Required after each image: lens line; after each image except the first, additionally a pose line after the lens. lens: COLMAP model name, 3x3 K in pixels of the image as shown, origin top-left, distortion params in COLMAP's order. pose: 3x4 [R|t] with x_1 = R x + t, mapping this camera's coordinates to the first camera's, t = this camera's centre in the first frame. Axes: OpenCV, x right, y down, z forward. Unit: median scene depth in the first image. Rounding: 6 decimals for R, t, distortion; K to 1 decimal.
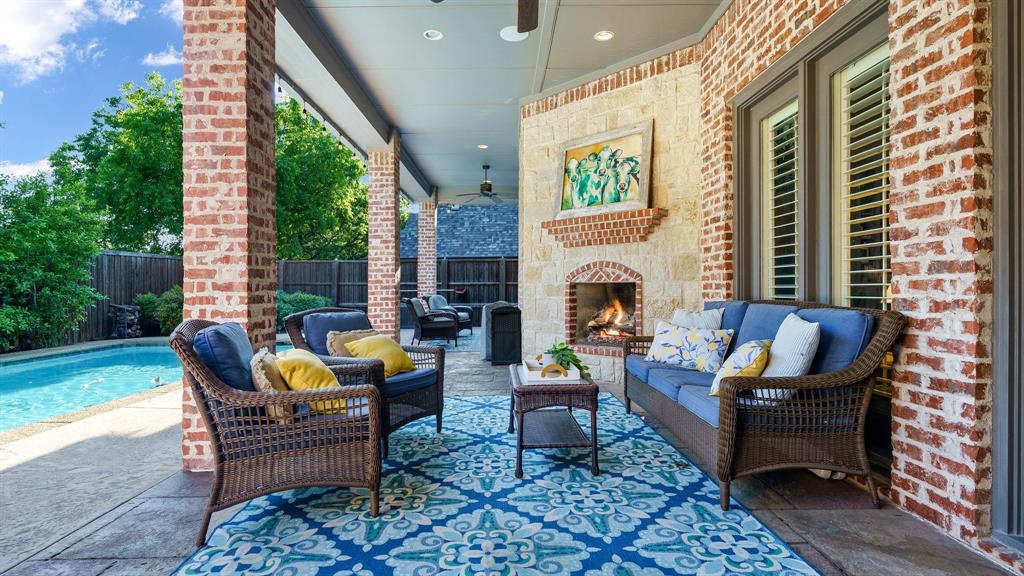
lens RADIAL K [[517.3, 0, 510.3], [0, 517.3, 276.6], [0, 0, 1]] dist [-0.003831, -0.000440]
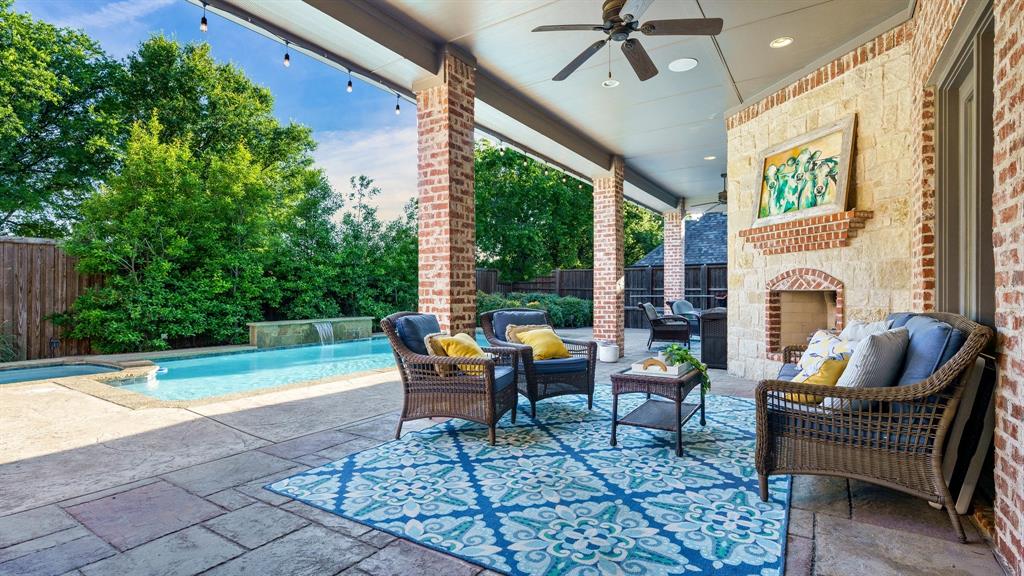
lens RADIAL K [[494.1, 0, 509.9], [0, 494.1, 283.4], [0, 0, 1]] dist [-0.000731, -0.000401]
pose [[0.834476, -0.001172, -0.551043, 0.288067], [0.003213, 0.999991, 0.002740, -0.007173], [0.551035, -0.004057, 0.834472, -0.088691]]
